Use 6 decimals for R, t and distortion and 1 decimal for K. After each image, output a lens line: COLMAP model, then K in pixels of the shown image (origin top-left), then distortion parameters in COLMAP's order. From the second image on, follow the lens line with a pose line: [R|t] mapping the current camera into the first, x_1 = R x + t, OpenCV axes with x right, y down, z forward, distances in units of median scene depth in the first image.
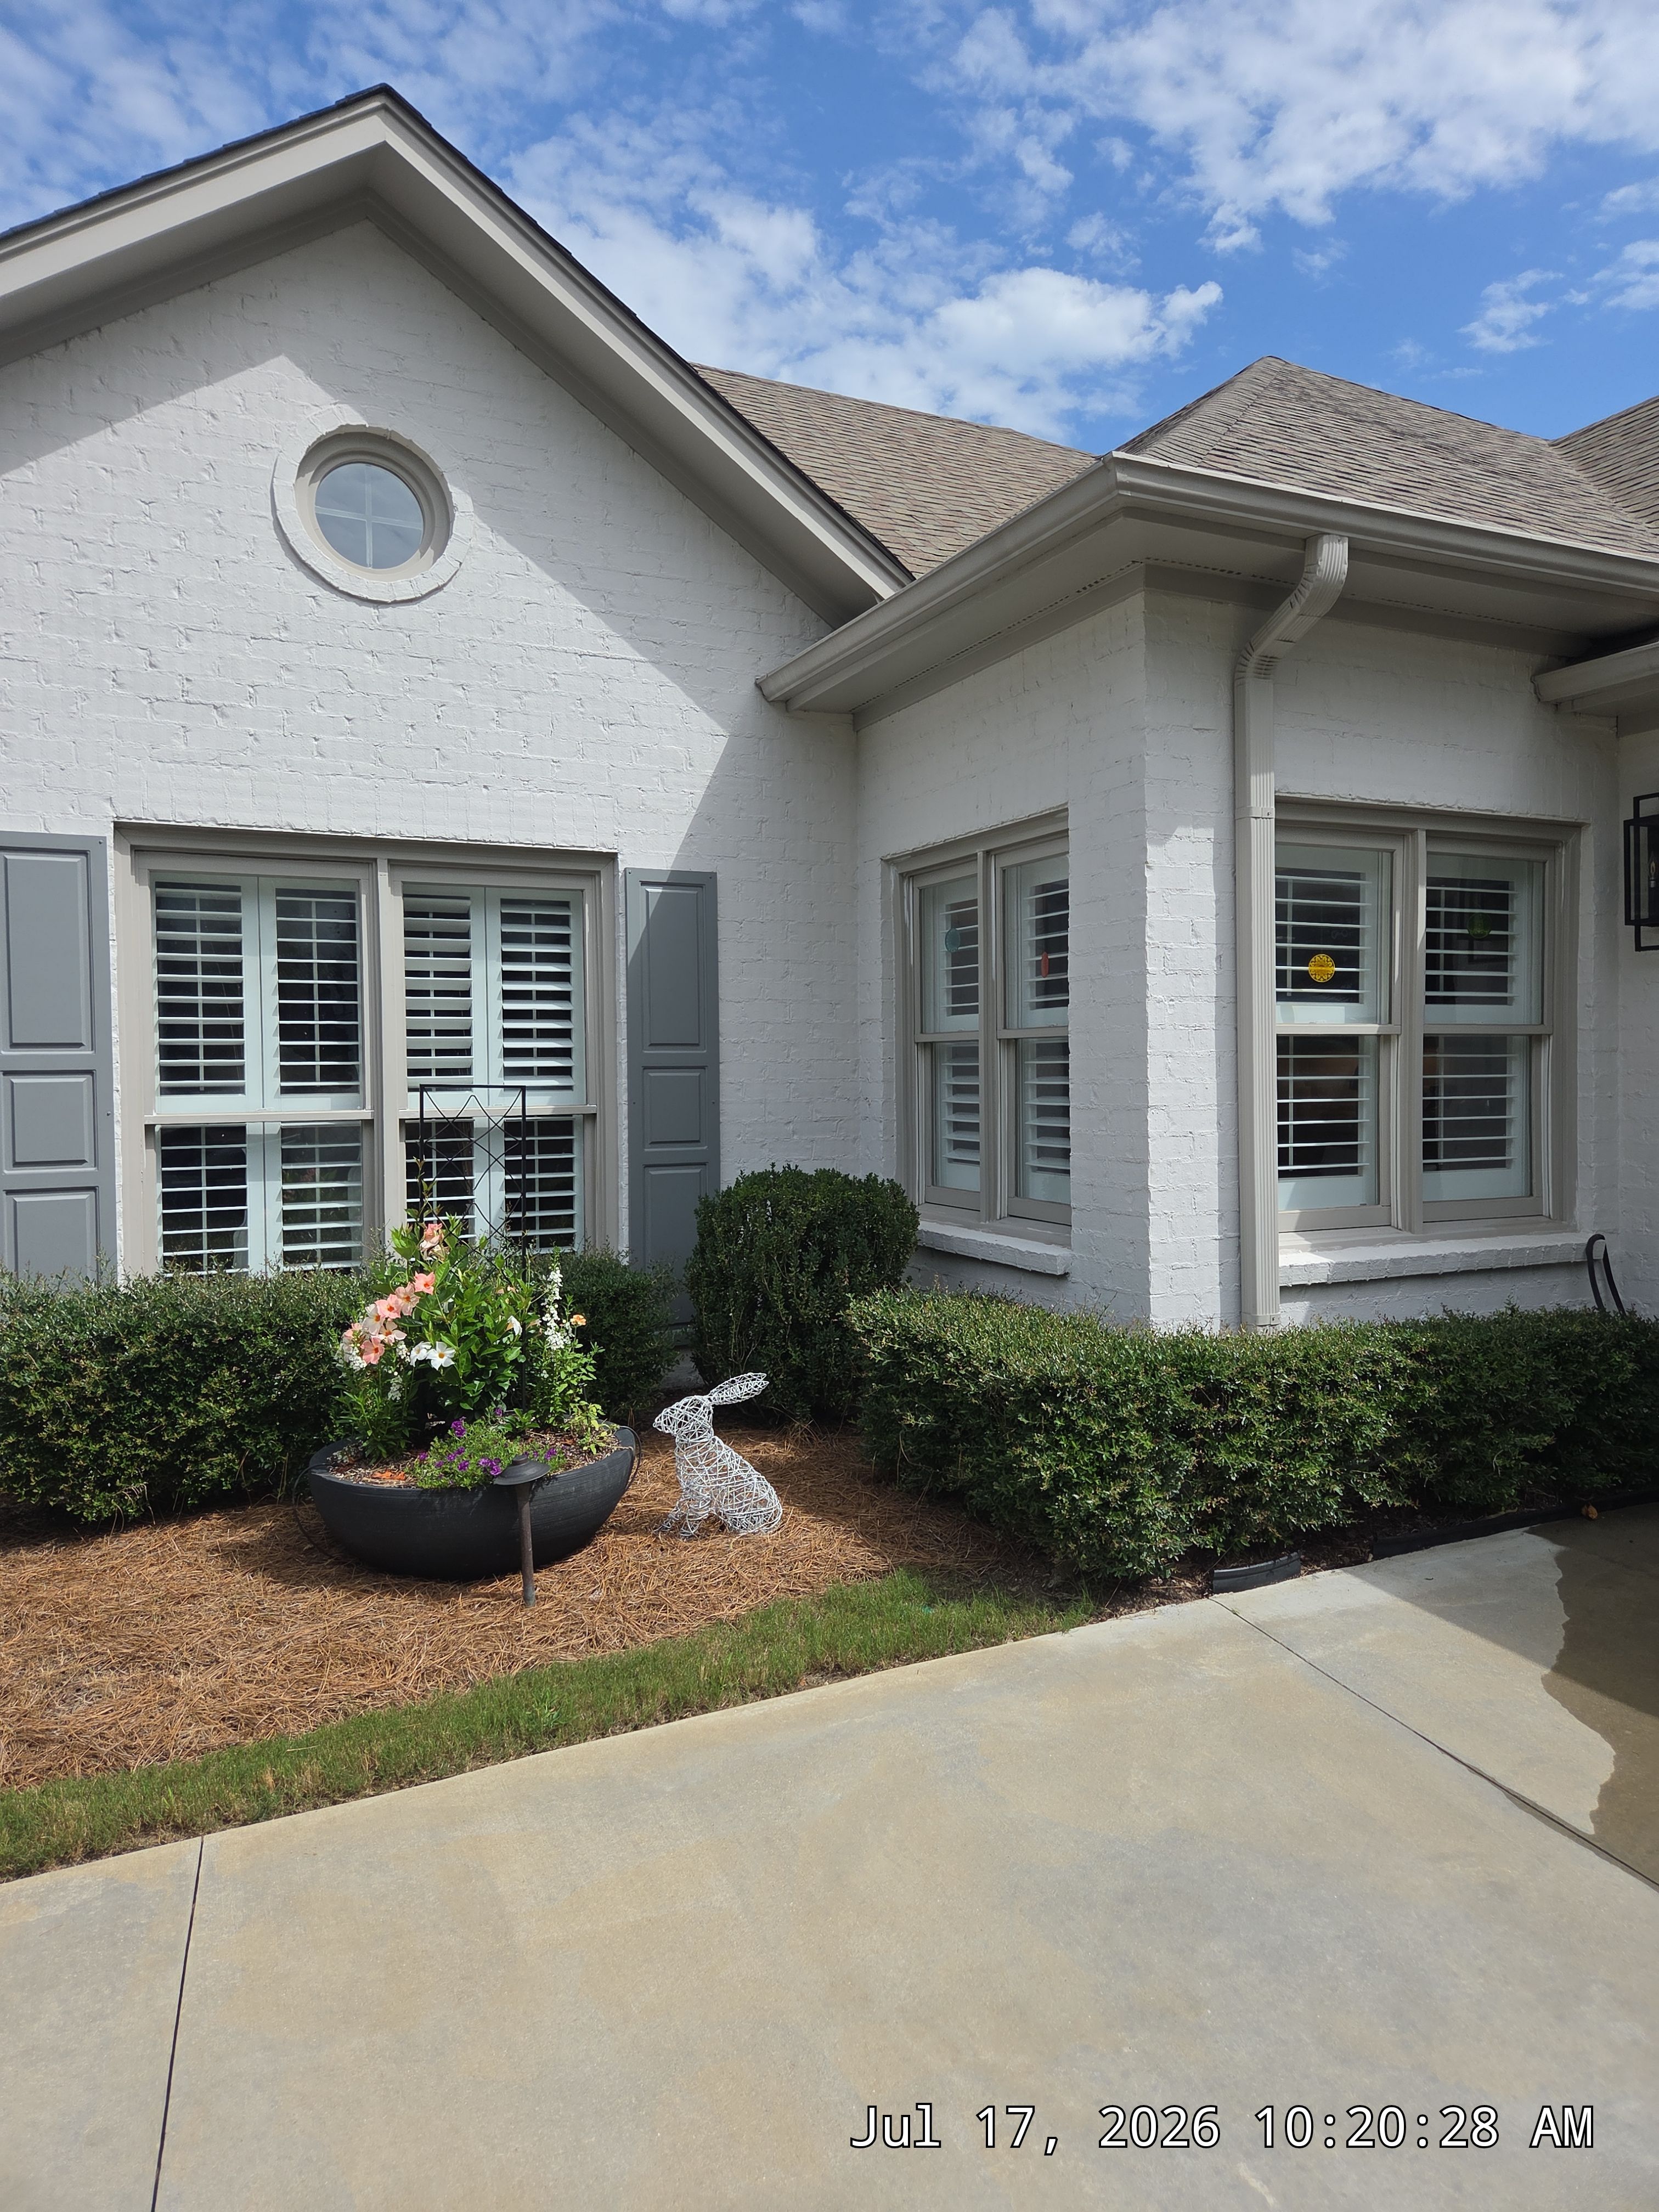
lens RADIAL K [[1475.8, 0, 814.2], [0, 1475.8, 1095.0], [0, 0, 1]] dist [0.050931, -0.043133]
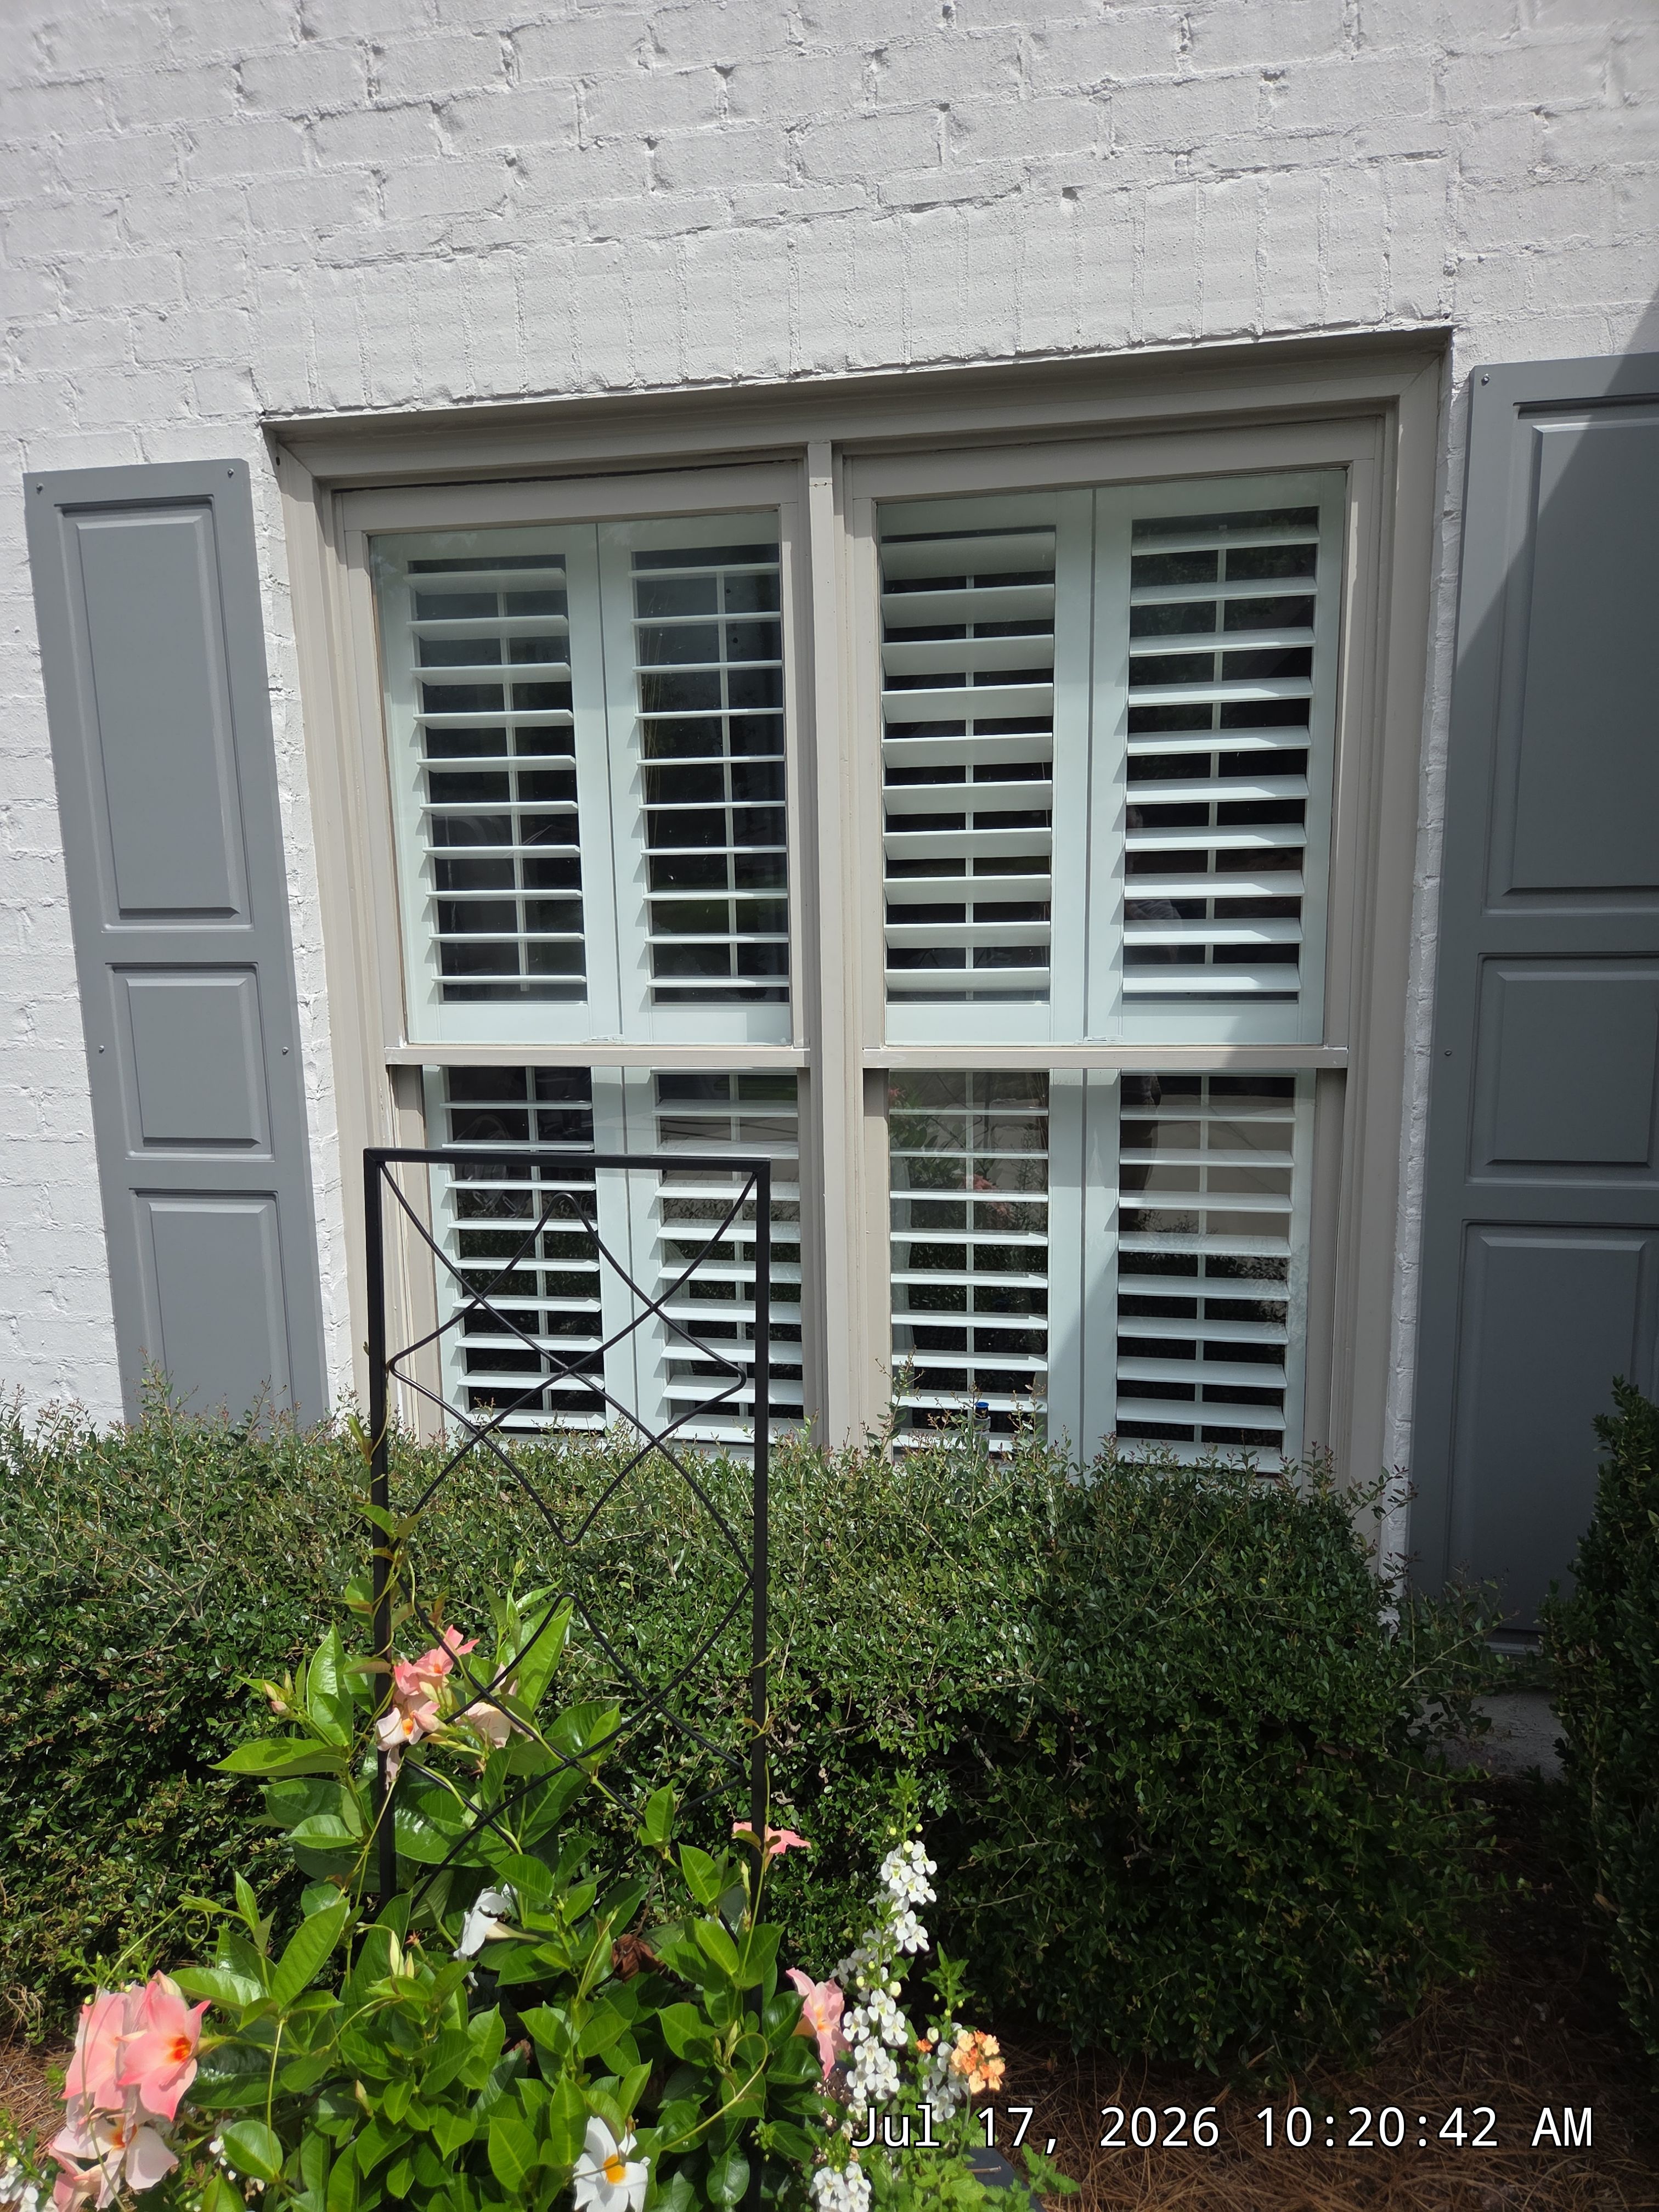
lens RADIAL K [[1475.8, 0, 816.7], [0, 1475.8, 1117.1], [0, 0, 1]] dist [0.050931, -0.043133]
pose [[0.816638, 0.094120, -0.569425, -0.039816], [0.006766, 0.984984, 0.172511, -0.046375], [0.577111, -0.144731, 0.803739, 0.637955]]
